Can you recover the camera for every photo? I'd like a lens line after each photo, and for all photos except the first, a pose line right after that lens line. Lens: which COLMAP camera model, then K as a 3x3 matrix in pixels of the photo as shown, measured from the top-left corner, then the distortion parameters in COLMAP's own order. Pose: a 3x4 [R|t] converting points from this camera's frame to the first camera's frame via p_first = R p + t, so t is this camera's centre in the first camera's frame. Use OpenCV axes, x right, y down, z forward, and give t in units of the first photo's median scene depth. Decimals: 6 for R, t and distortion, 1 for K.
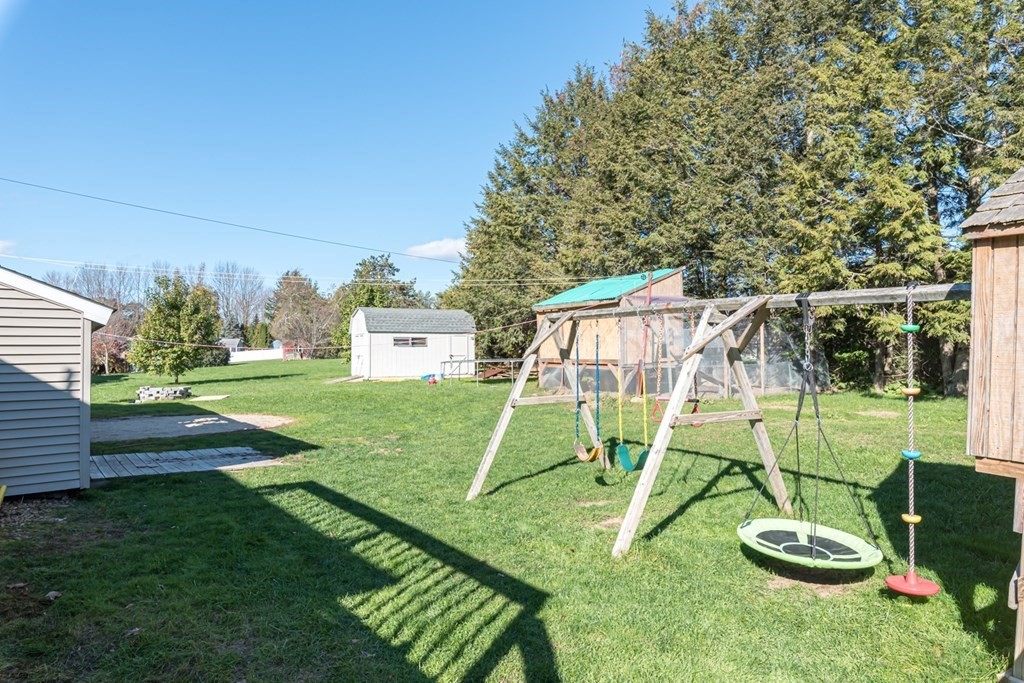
lens RADIAL K [[627.4, 0, 501.6], [0, 627.4, 332.6], [0, 0, 1]] dist [-0.002467, 0.001227]
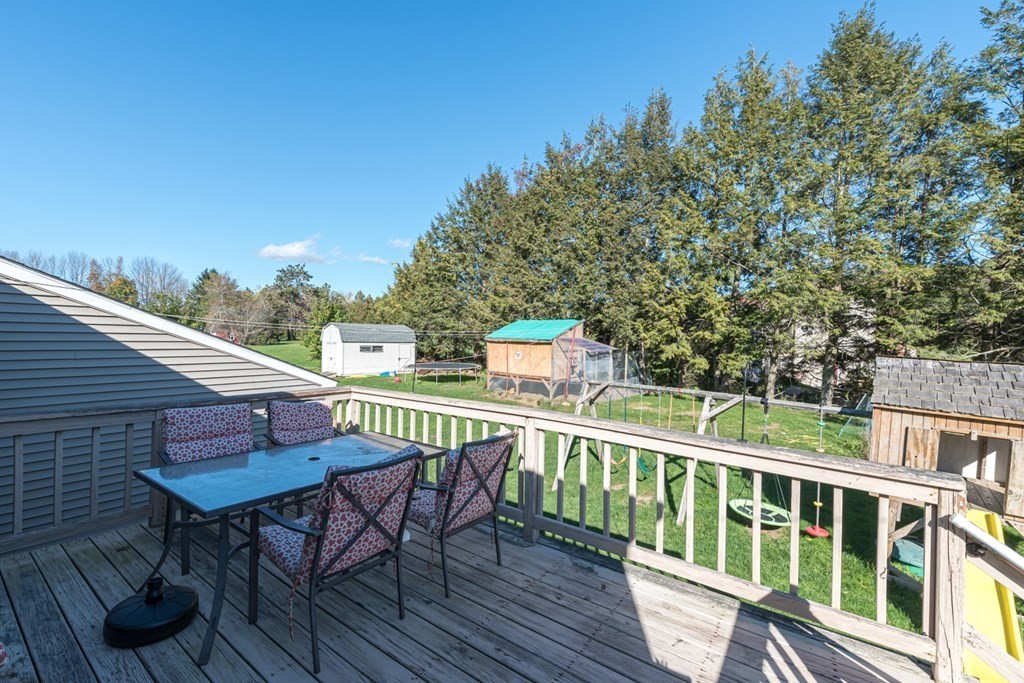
lens RADIAL K [[439.2, 0, 511.5], [0, 439.2, 342.0], [0, 0, 1]] dist [0.005230, -0.000194]
pose [[0.952845, 0.023911, 0.302515, -0.143746], [-0.037161, 0.998582, 0.038121, -0.049831], [-0.301174, -0.047565, 0.952382, -0.031308]]
